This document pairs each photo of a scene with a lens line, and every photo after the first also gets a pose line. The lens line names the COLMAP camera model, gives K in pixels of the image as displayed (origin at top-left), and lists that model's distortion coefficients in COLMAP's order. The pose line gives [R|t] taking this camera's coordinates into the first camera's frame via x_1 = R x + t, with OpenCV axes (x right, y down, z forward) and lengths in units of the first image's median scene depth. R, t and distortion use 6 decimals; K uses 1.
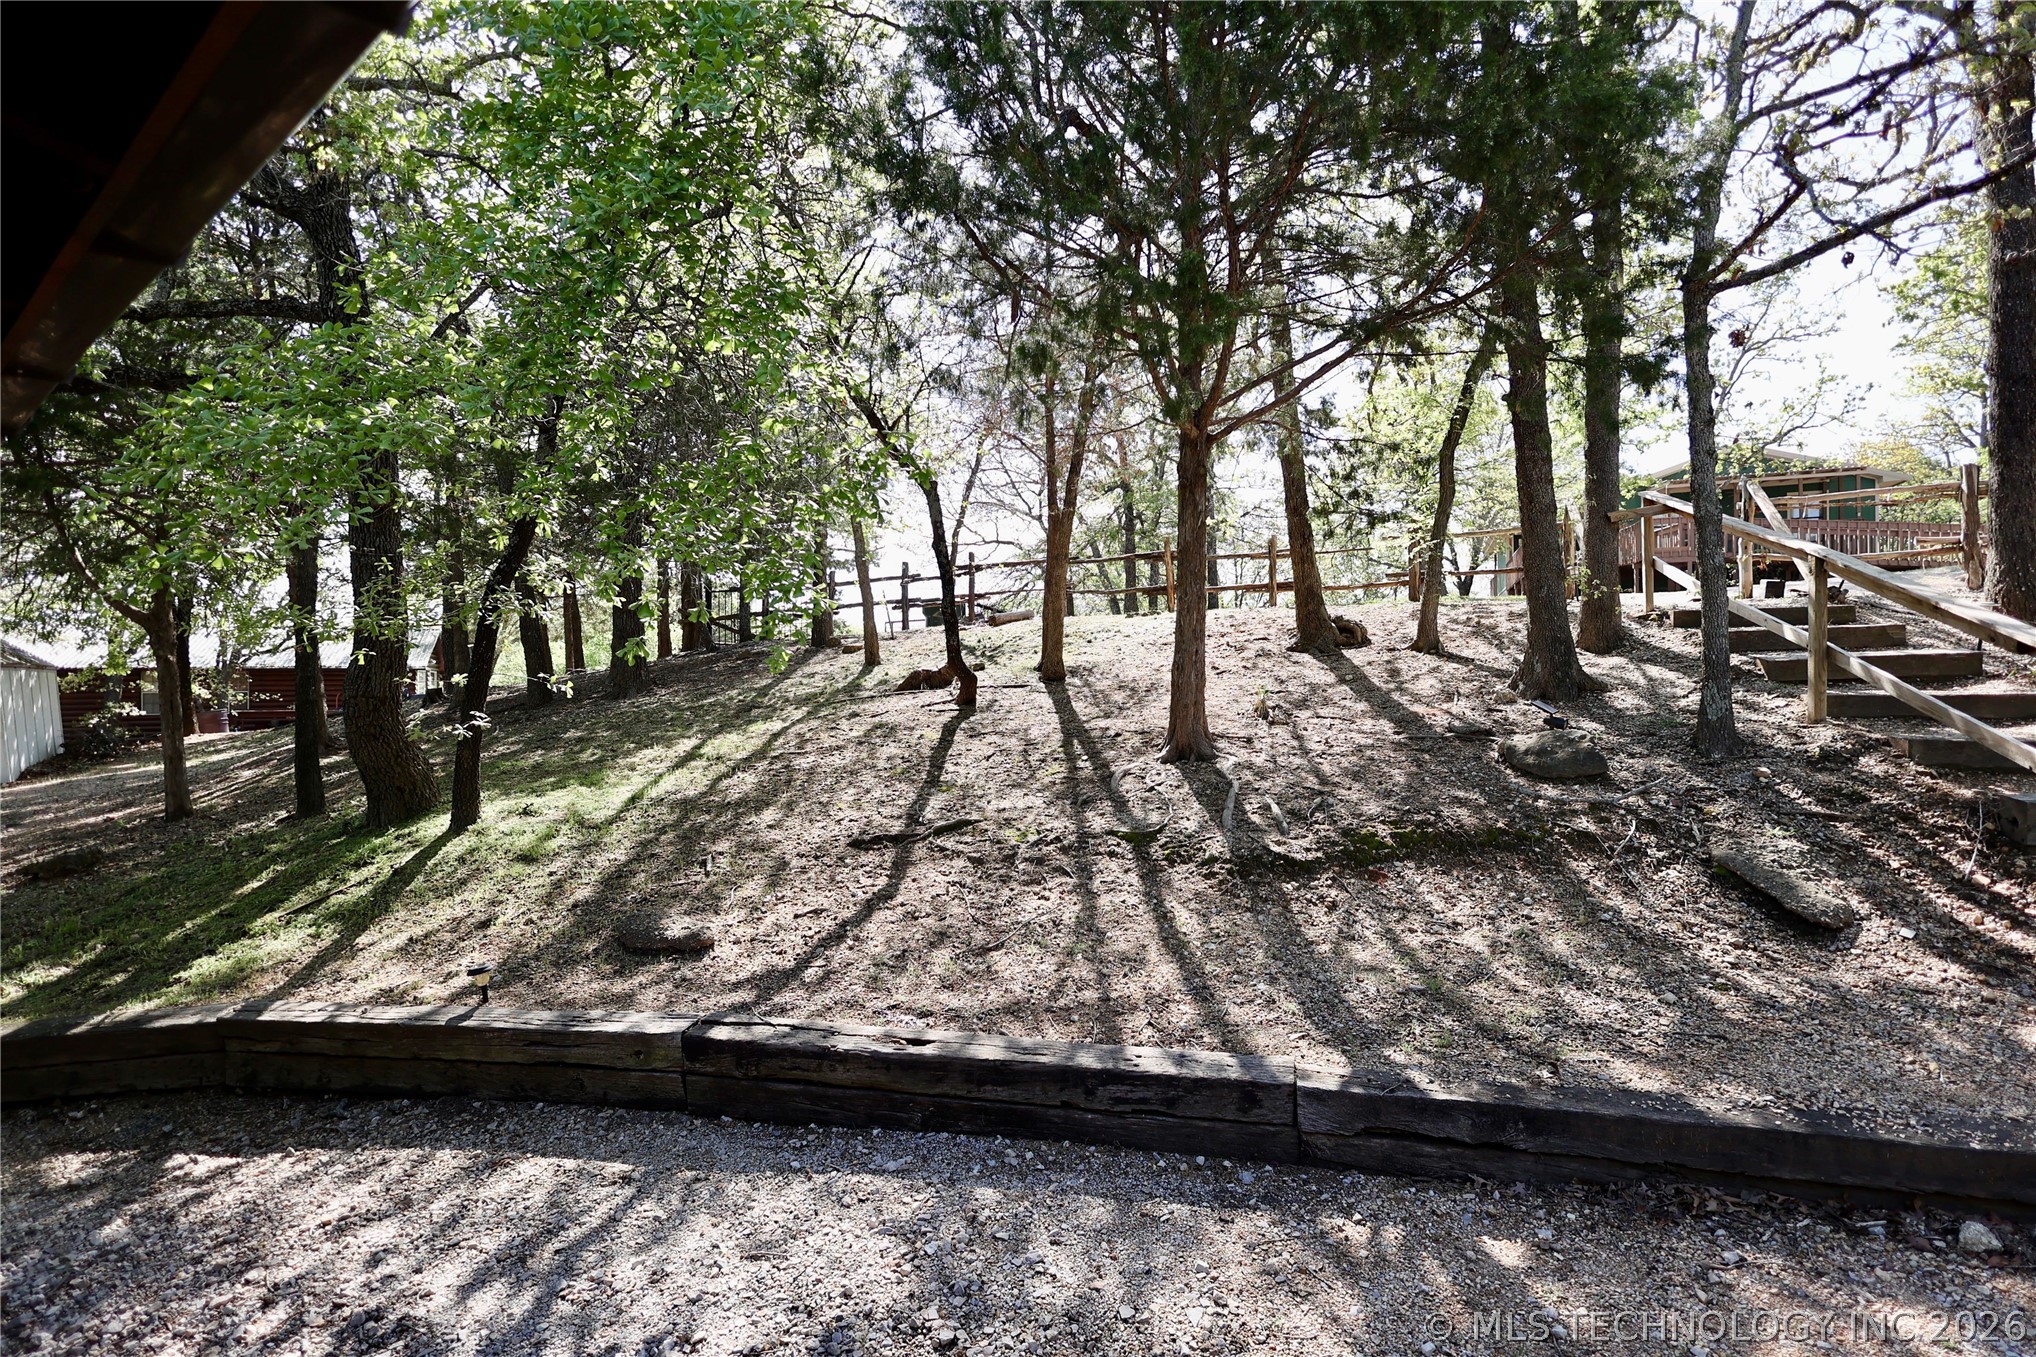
lens RADIAL K [[939.3, 0, 1014.3], [0, 939.3, 677.1], [0, 0, 1]] dist [-0.002241, -0.000376]
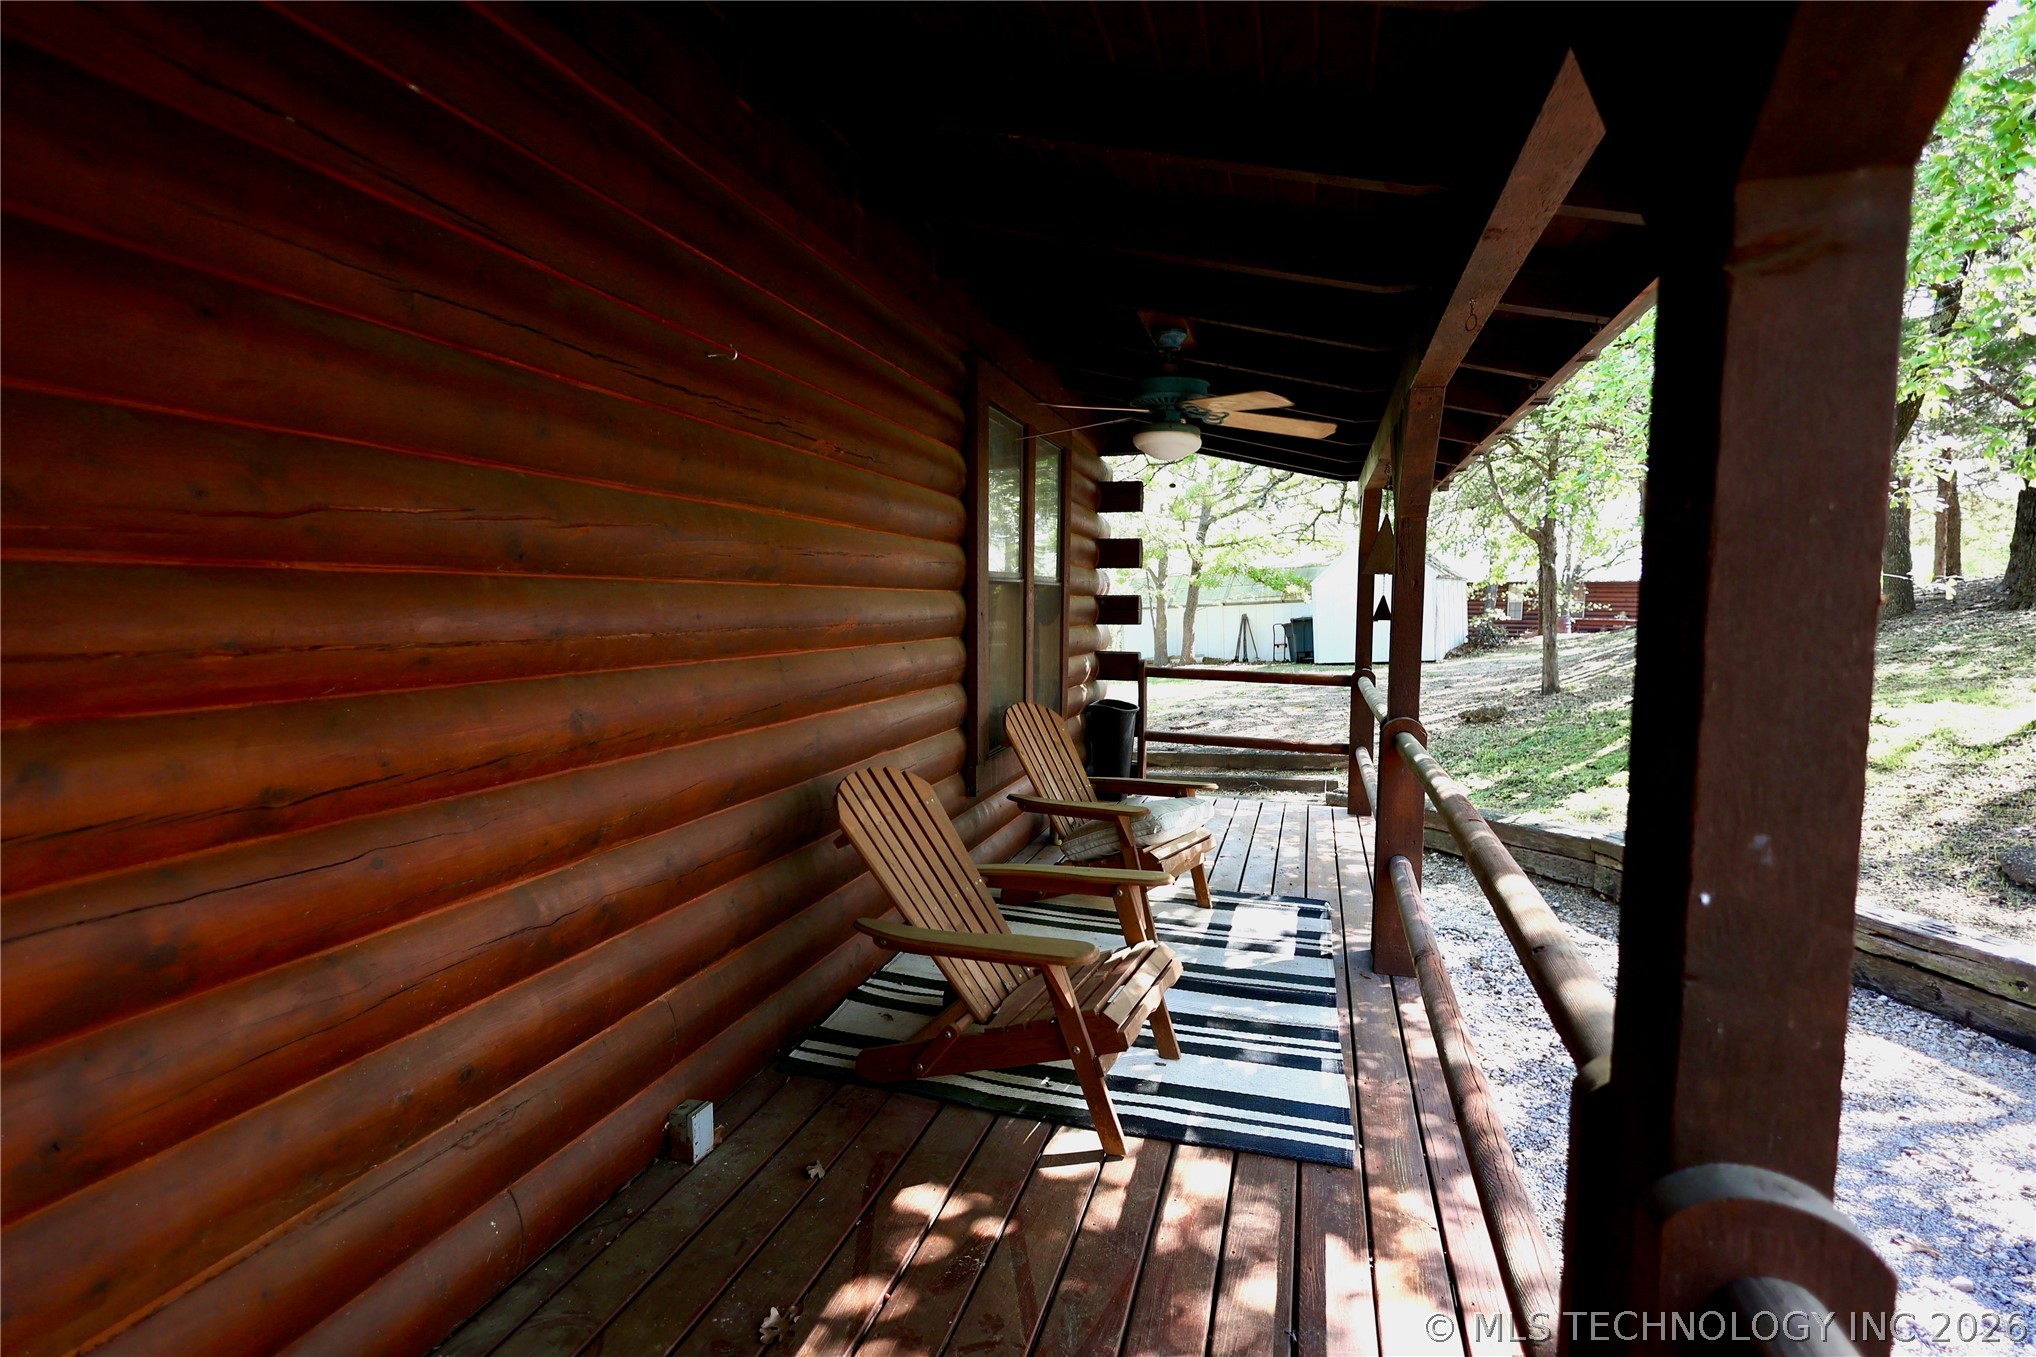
lens RADIAL K [[943.4, 0, 1019.8], [0, 943.4, 684.7], [0, 0, 1]] dist [-0.003083, 0.000012]
pose [[0.355635, 0.087442, -0.930526, 0.035886], [-0.000536, 0.995633, 0.093355, 0.016331], [0.934625, -0.032702, 0.354129, -0.105041]]
